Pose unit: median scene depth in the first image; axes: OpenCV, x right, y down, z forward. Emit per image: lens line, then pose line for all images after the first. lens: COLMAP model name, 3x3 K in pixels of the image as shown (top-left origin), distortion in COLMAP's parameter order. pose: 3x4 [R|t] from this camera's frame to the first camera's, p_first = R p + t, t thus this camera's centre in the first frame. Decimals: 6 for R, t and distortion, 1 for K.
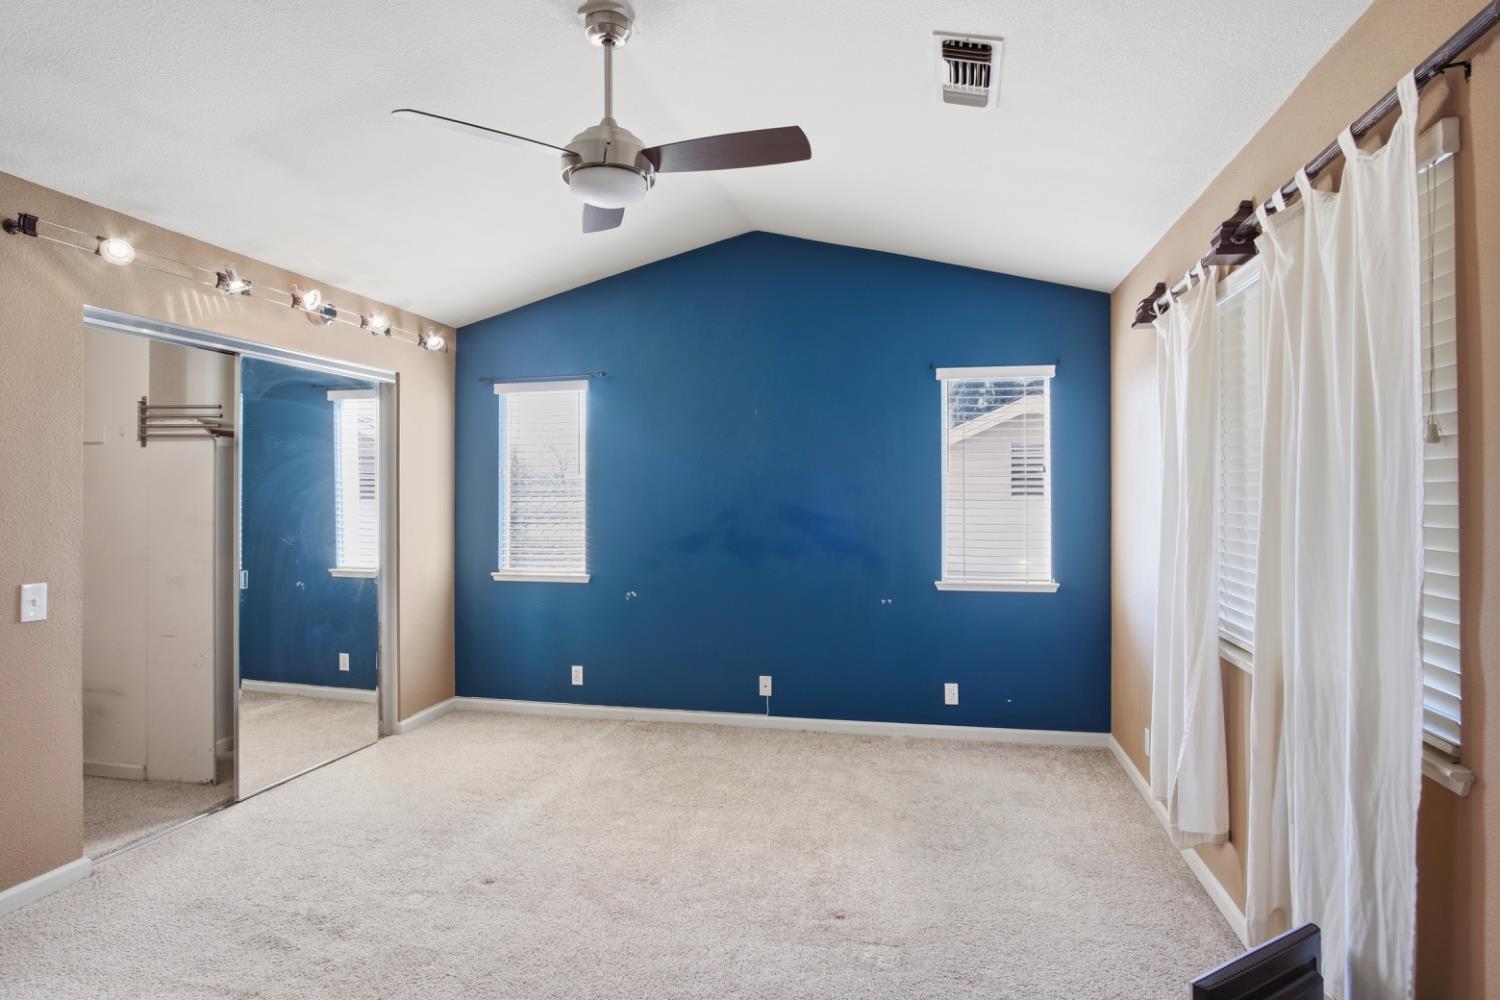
lens RADIAL K [[826.5, 0, 750.7], [0, 826.5, 509.6], [0, 0, 1]] dist [-0.021982, 0.001449]
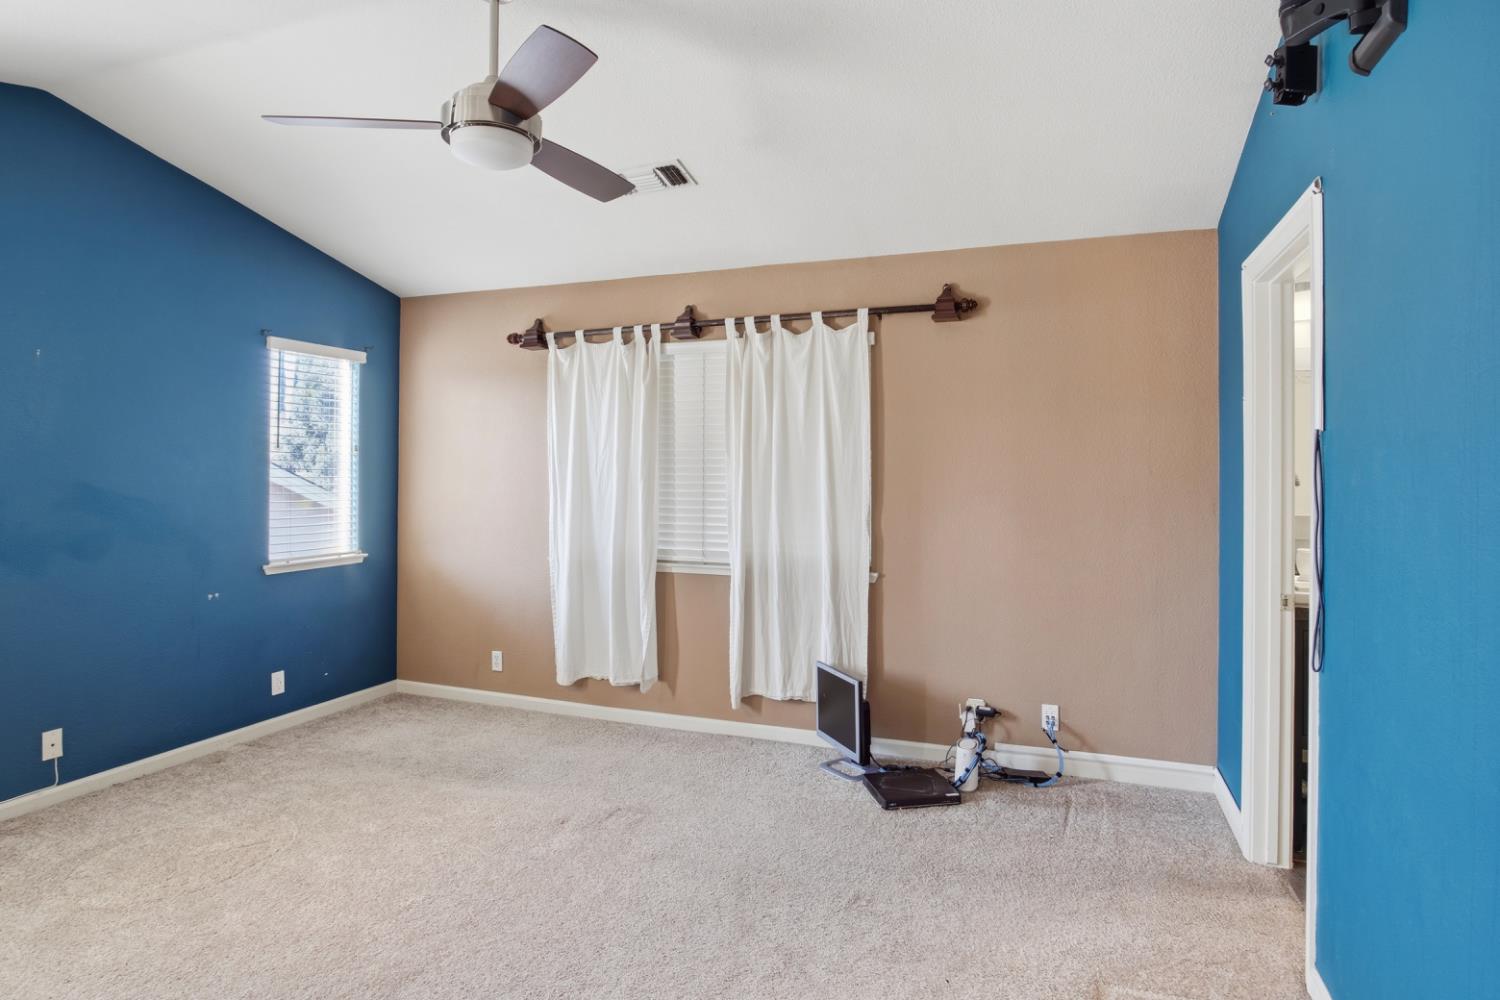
lens RADIAL K [[826.5, 0, 750.7], [0, 826.5, 509.6], [0, 0, 1]] dist [-0.021982, 0.001449]
pose [[0.142226, -0.040962, 0.988986, -0.619963], [0.021216, 0.999040, 0.038328, 0.000537], [-0.989607, 0.015531, 0.142958, 0.337960]]
